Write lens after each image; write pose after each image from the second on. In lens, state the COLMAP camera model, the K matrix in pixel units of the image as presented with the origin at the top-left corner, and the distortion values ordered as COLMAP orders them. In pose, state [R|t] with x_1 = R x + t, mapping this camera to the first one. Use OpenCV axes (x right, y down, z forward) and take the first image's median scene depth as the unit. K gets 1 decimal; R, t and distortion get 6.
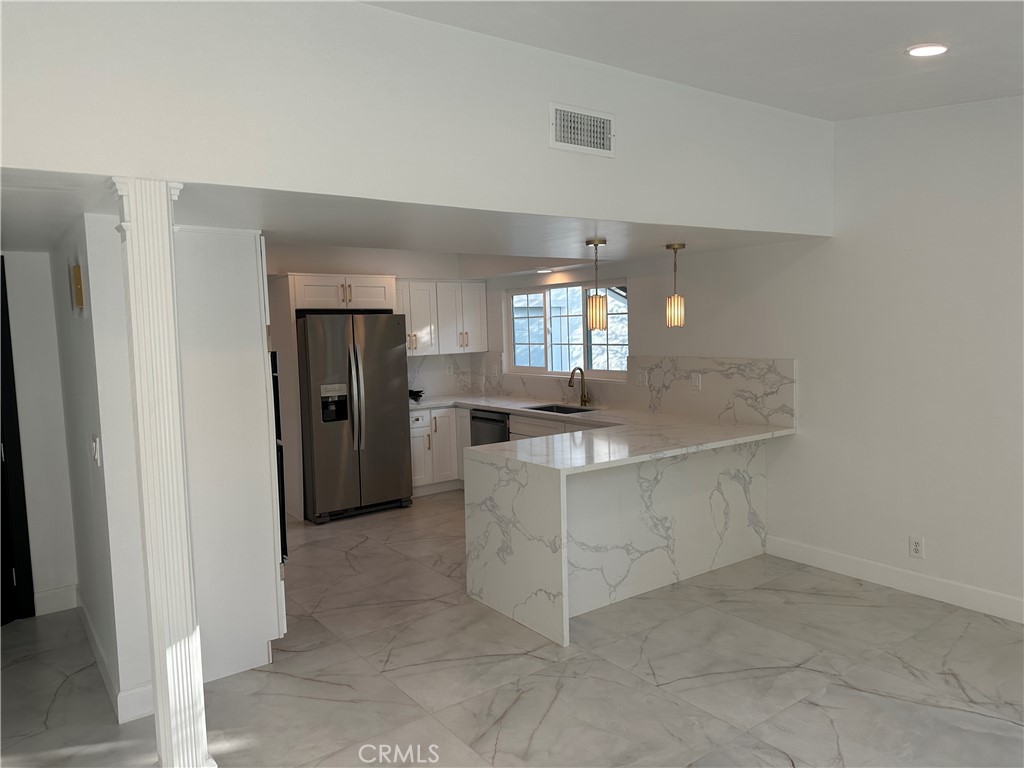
lens RADIAL K [[727.4, 0, 516.7], [0, 727.4, 377.4], [0, 0, 1]] dist [0.002722, -0.035515]
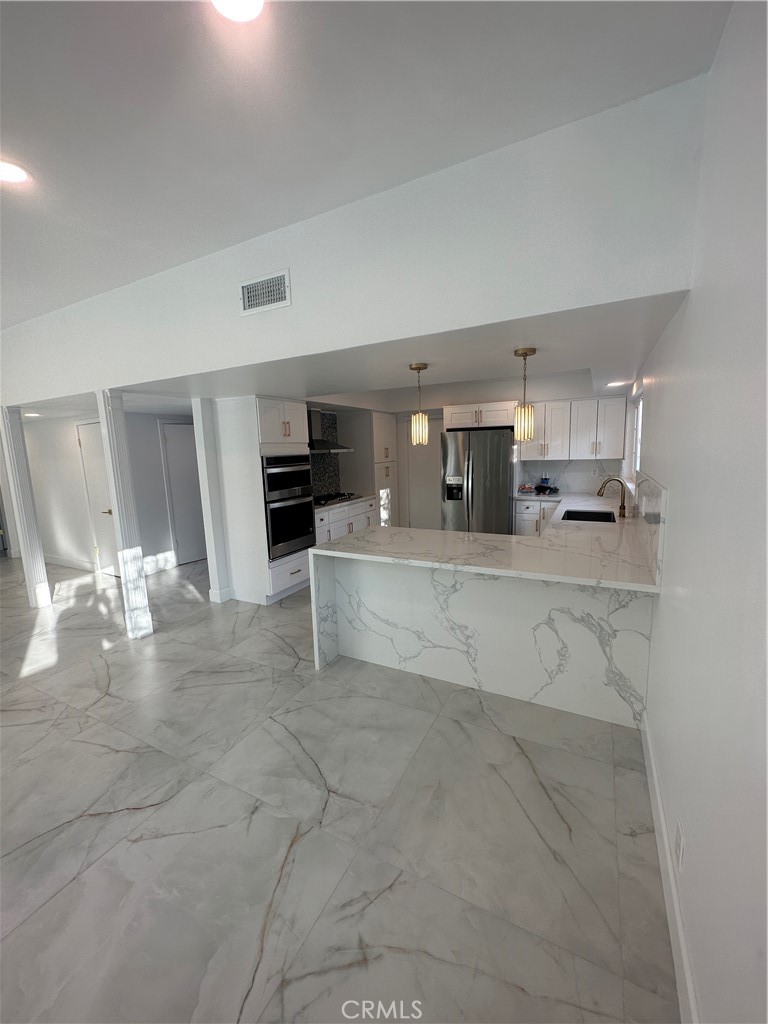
lens RADIAL K [[411.9, 0, 379.5], [0, 411.9, 518.7], [0, 0, 1]] dist [-0.003989, 0.000908]
pose [[0.433293, 0.163878, -0.886229, 0.655754], [-0.041794, 0.985925, 0.161880, -0.053345], [0.900284, -0.033102, 0.434043, 0.629039]]
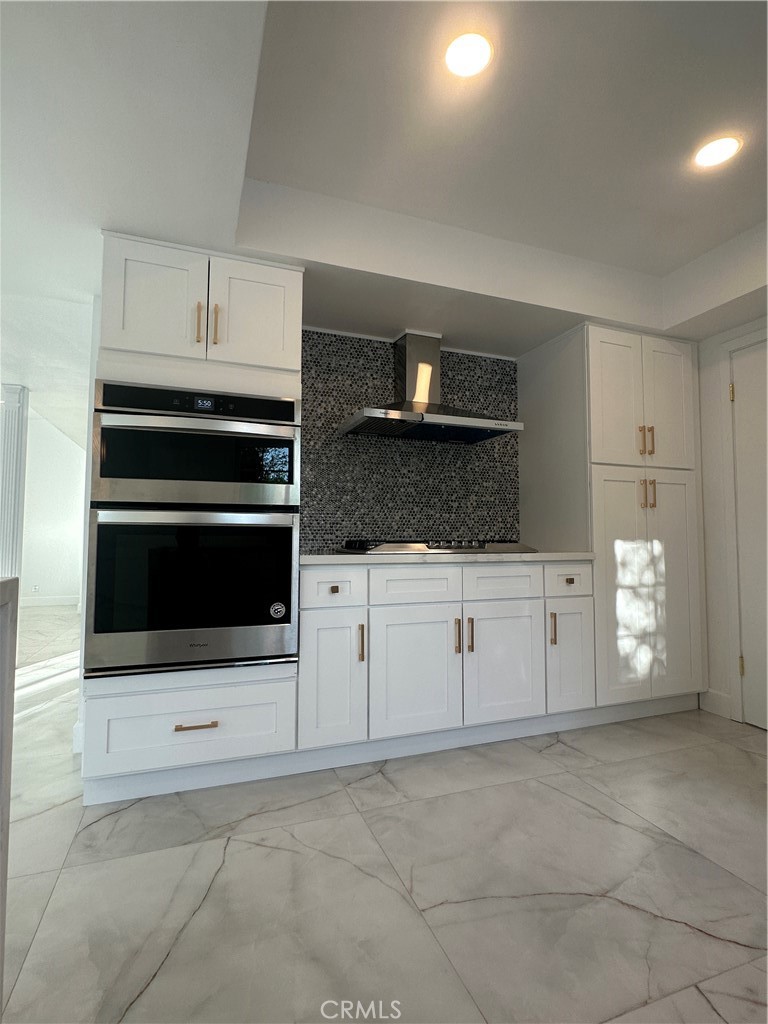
lens RADIAL K [[509.6, 0, 380.1], [0, 509.6, 510.8], [0, 0, 1]] dist [-0.006565, -0.000402]
pose [[-0.268927, -0.027825, -0.962758, 0.062855], [-0.059220, 0.998169, -0.012306, 0.064557], [0.961338, 0.053705, -0.270083, 1.130615]]
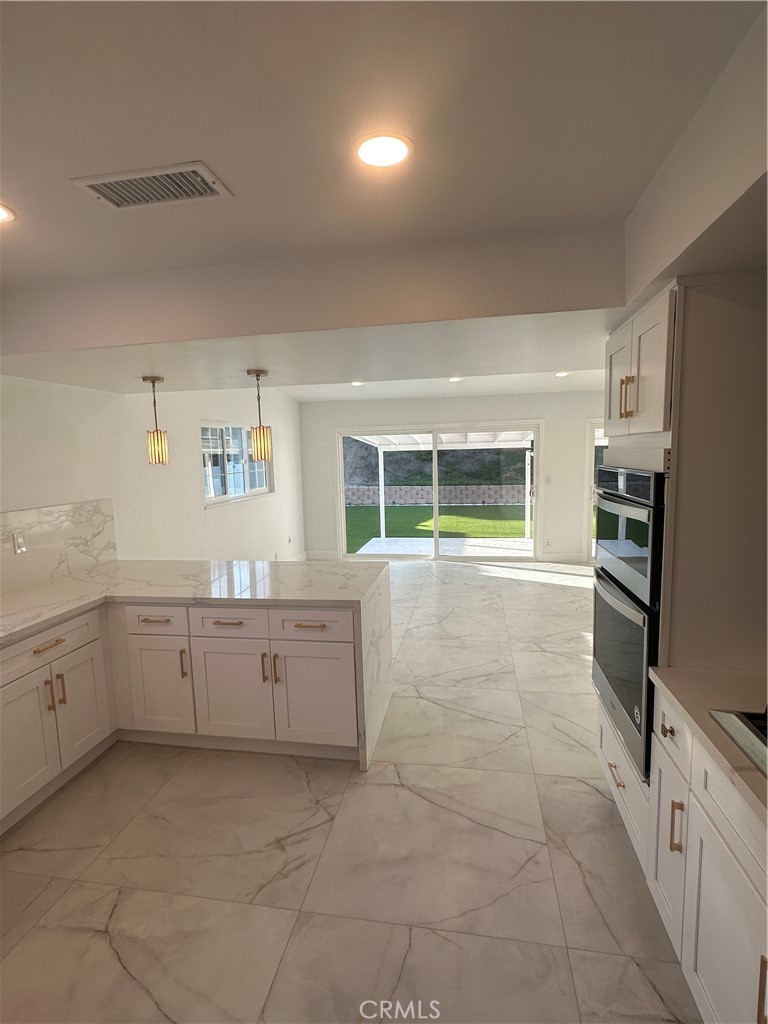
lens RADIAL K [[509.6, 0, 383.1], [0, 509.6, 510.6], [0, 0, 1]] dist [-0.006565, -0.000402]
pose [[-0.690471, -0.038051, 0.722358, -0.489579], [0.093164, 0.985621, 0.140970, -0.081309], [-0.717335, 0.164633, -0.676998, 1.313302]]
